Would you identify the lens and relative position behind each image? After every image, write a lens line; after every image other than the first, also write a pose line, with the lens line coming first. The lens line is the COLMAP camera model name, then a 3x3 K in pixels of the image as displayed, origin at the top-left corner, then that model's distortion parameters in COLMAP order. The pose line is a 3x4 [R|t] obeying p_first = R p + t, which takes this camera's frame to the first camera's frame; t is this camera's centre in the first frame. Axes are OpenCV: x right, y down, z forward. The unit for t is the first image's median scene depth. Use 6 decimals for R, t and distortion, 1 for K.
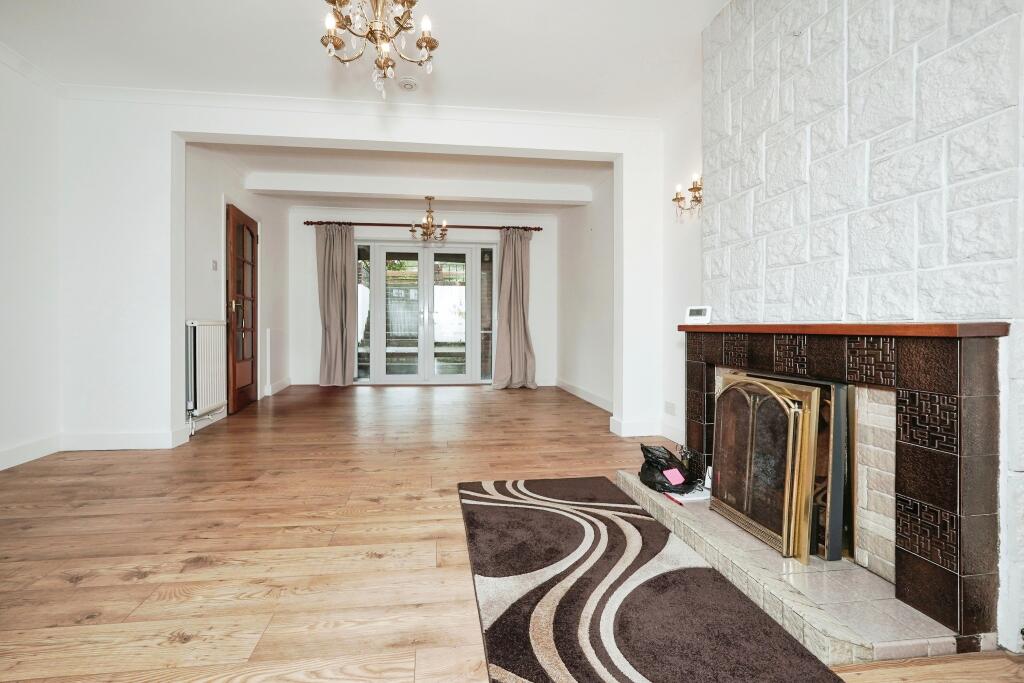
lens RADIAL K [[444.7, 0, 472.8], [0, 444.7, 335.3], [0, 0, 1]] dist [-0.005367, 0.001772]
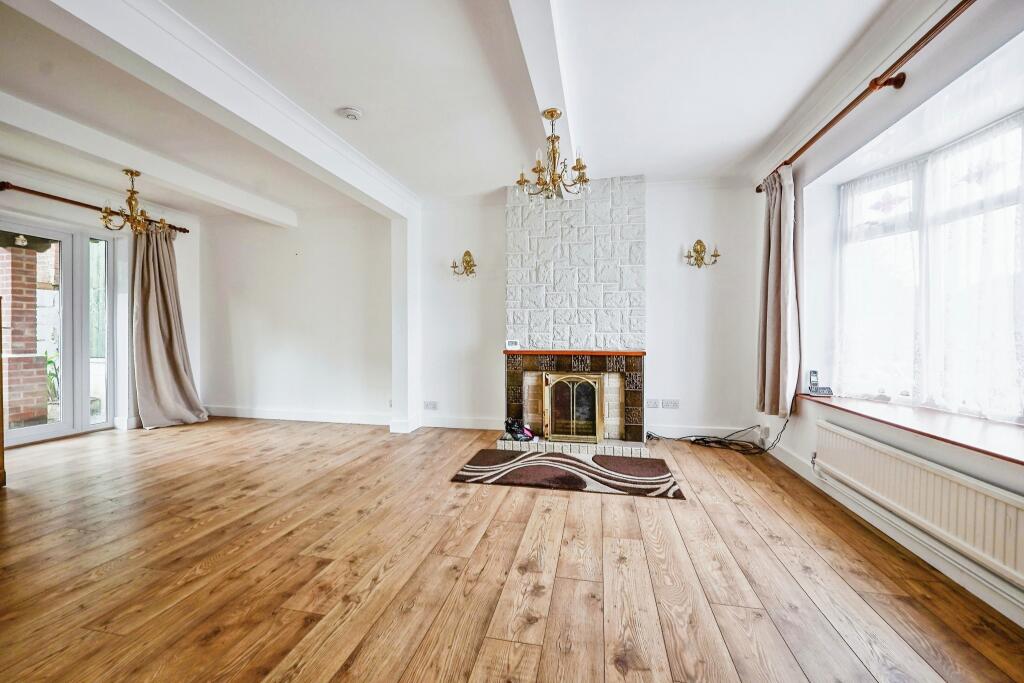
lens RADIAL K [[444.7, 0, 507.4], [0, 444.7, 342.8], [0, 0, 1]] dist [-0.005367, 0.001772]
pose [[0.300083, -0.019230, 0.953719, -1.434961], [0.018412, 0.999727, 0.014364, -0.092166], [-0.953735, 0.013250, 0.300355, 0.552868]]
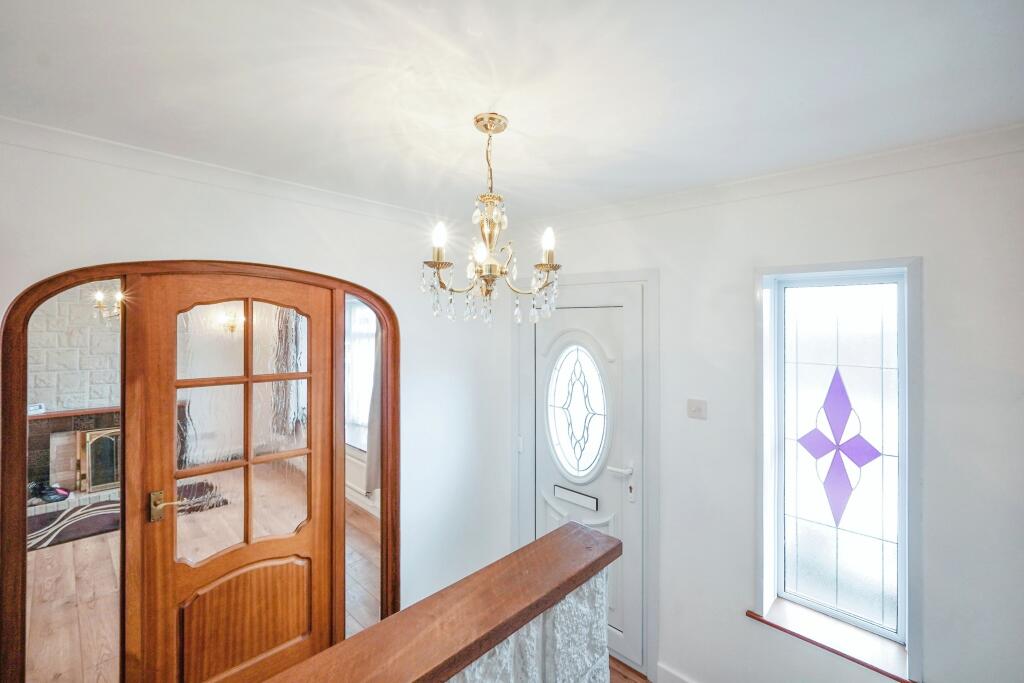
lens RADIAL K [[444.7, 0, 513.4], [0, 444.7, 319.4], [0, 0, 1]] dist [-0.005367, 0.001772]
pose [[-0.645189, -0.005074, 0.764006, -2.554582], [-0.000526, 0.999981, 0.006197, -0.506270], [-0.764023, 0.003596, -0.645179, 0.781795]]
